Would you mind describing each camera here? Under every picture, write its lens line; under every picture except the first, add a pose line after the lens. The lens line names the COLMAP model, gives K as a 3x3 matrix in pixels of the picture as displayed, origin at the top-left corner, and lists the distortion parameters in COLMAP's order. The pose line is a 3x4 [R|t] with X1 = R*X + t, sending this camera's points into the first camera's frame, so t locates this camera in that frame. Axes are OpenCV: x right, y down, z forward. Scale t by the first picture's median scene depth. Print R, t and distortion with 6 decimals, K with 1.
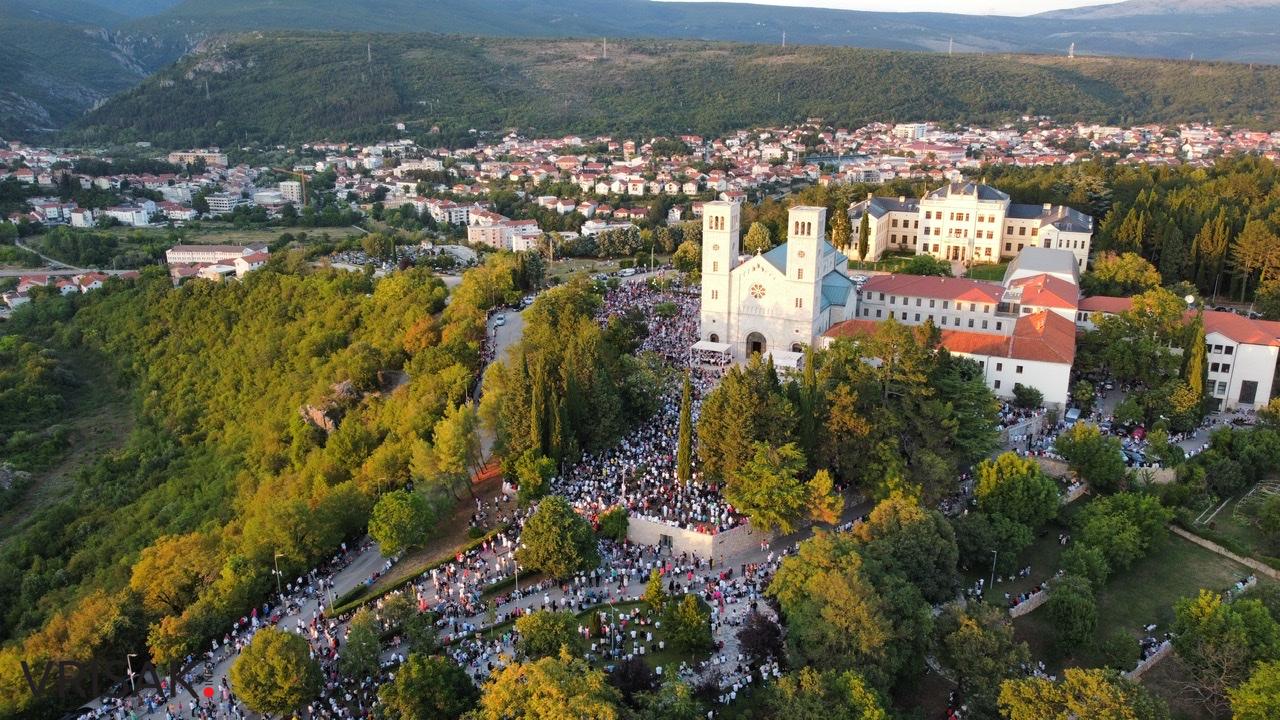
lens RADIAL K [[964.8, 0, 639.7], [0, 964.8, 364.4], [0, 0, 1]] dist [0.003586, -0.007310]
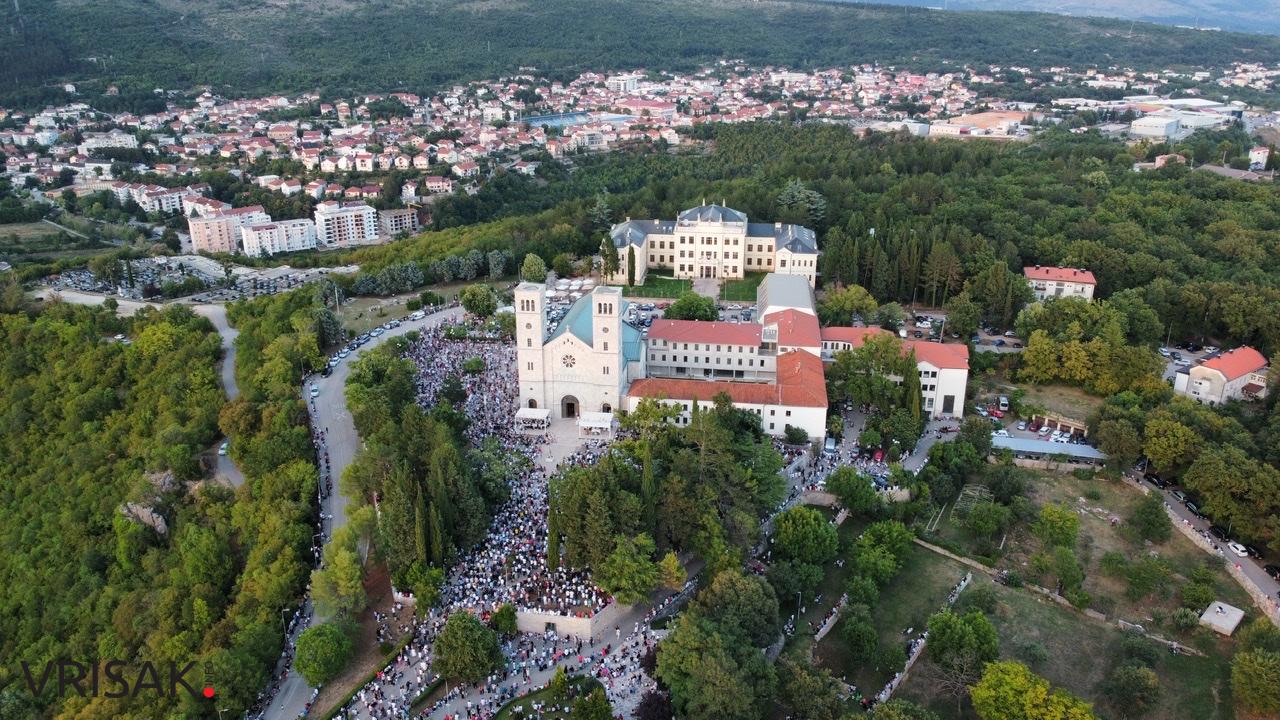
lens RADIAL K [[964.8, 0, 639.7], [0, 964.8, 364.4], [0, 0, 1]] dist [0.003586, -0.007310]
pose [[0.956695, -0.103541, 0.272054, -0.023503], [0.085040, 0.993243, 0.078970, -0.033733], [-0.278392, -0.052415, 0.959036, -0.025770]]
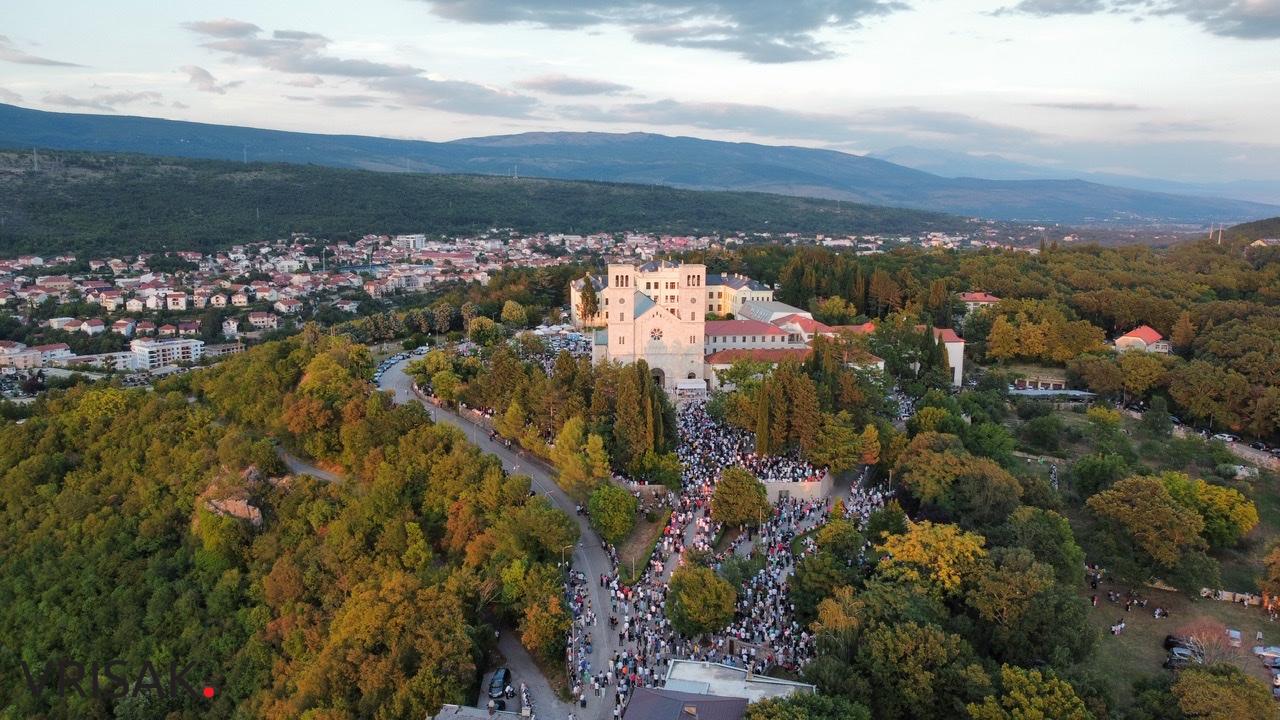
lens RADIAL K [[964.8, 0, 639.7], [0, 964.8, 364.4], [0, 0, 1]] dist [0.003586, -0.007310]
pose [[0.844717, -0.087367, 0.528034, -0.119650], [0.148914, 0.985996, -0.075083, 0.011222], [-0.514079, 0.142055, 0.845898, -0.005726]]
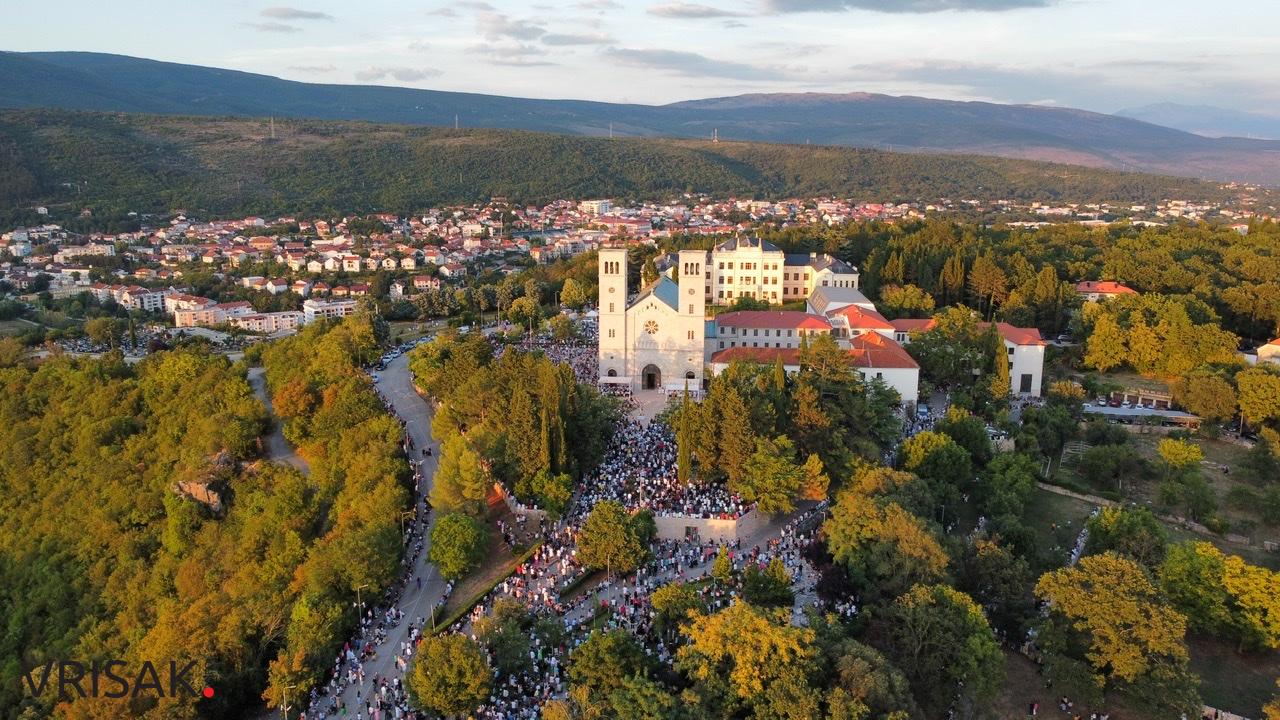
lens RADIAL K [[964.8, 0, 639.7], [0, 964.8, 364.4], [0, 0, 1]] dist [0.003586, -0.007310]
pose [[0.941789, -0.067274, 0.329406, -0.056411], [0.093679, 0.993483, -0.064934, 0.008125], [-0.322891, 0.092013, 0.941953, -0.008439]]
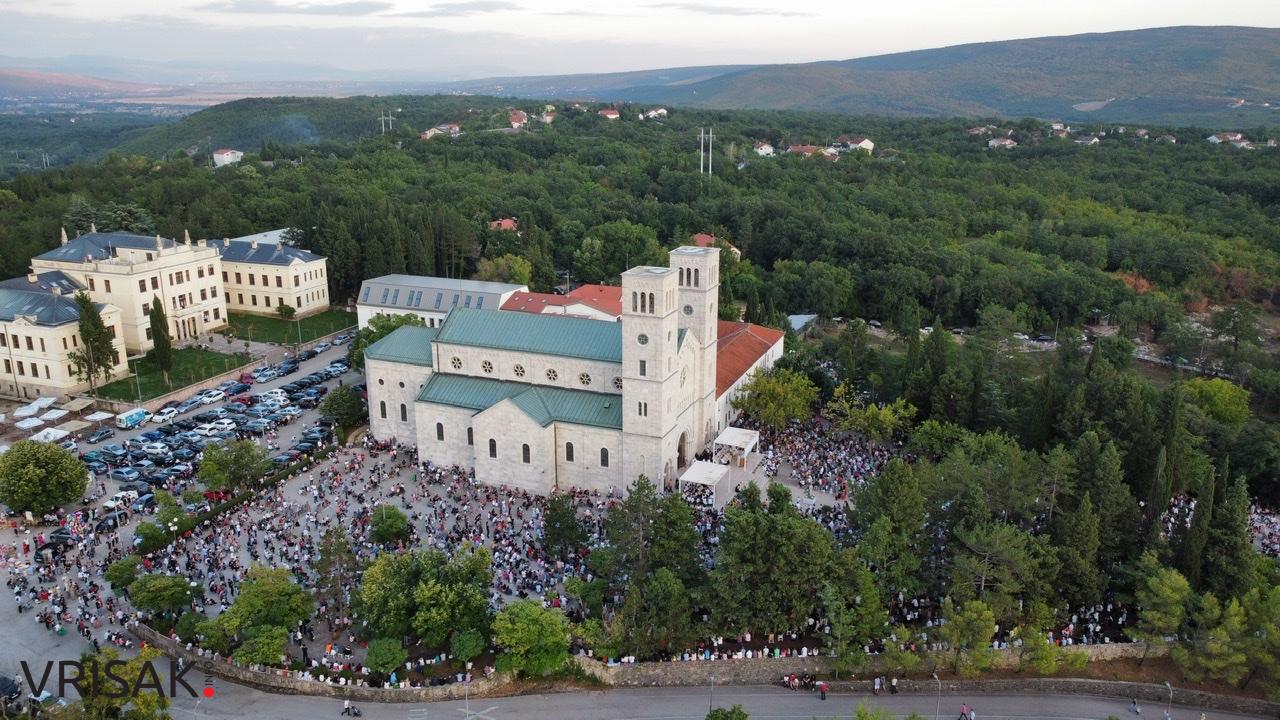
lens RADIAL K [[964.8, 0, 639.7], [0, 964.8, 364.4], [0, 0, 1]] dist [0.003586, -0.007310]
pose [[-0.056603, -0.286928, 0.956278, -0.120835], [0.286275, 0.912931, 0.290867, -0.065529], [-0.956474, 0.290222, 0.030466, 0.218266]]
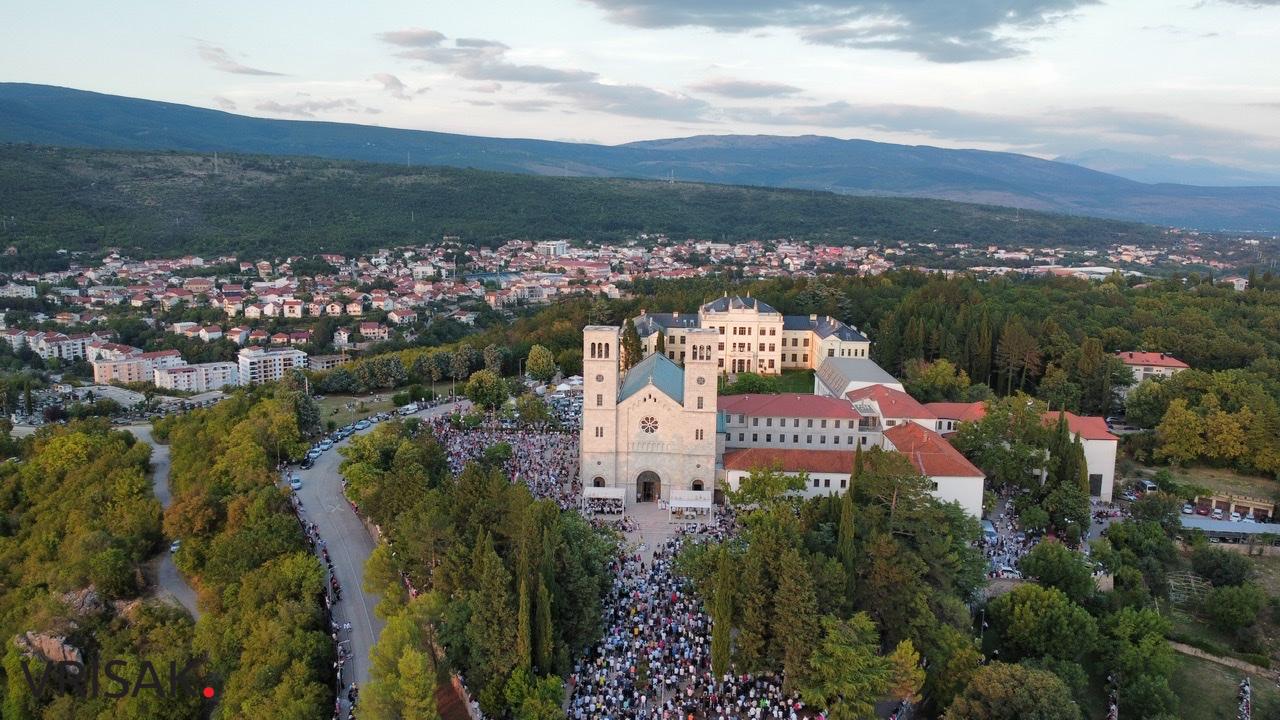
lens RADIAL K [[964.8, 0, 639.7], [0, 964.8, 364.4], [0, 0, 1]] dist [0.003586, -0.007310]
pose [[0.924453, -0.052182, 0.377707, -0.046903], [0.096335, 0.990418, -0.098952, -0.009613], [-0.368925, 0.127863, 0.920622, 0.040160]]
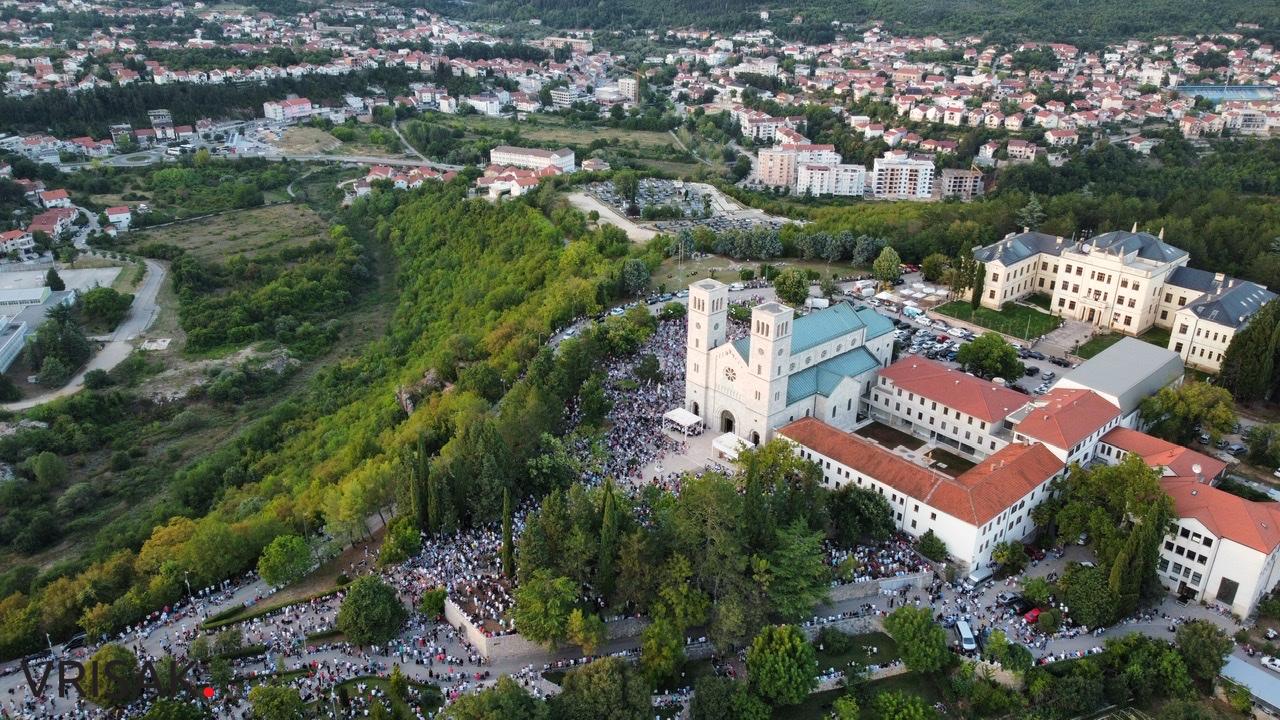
lens RADIAL K [[964.8, 0, 639.7], [0, 964.8, 364.4], [0, 0, 1]] dist [0.003586, -0.007310]
pose [[0.919506, 0.170686, -0.354083, 0.086558], [-0.124014, 0.980765, 0.150731, -0.050055], [0.373000, -0.094687, 0.922987, 0.002009]]
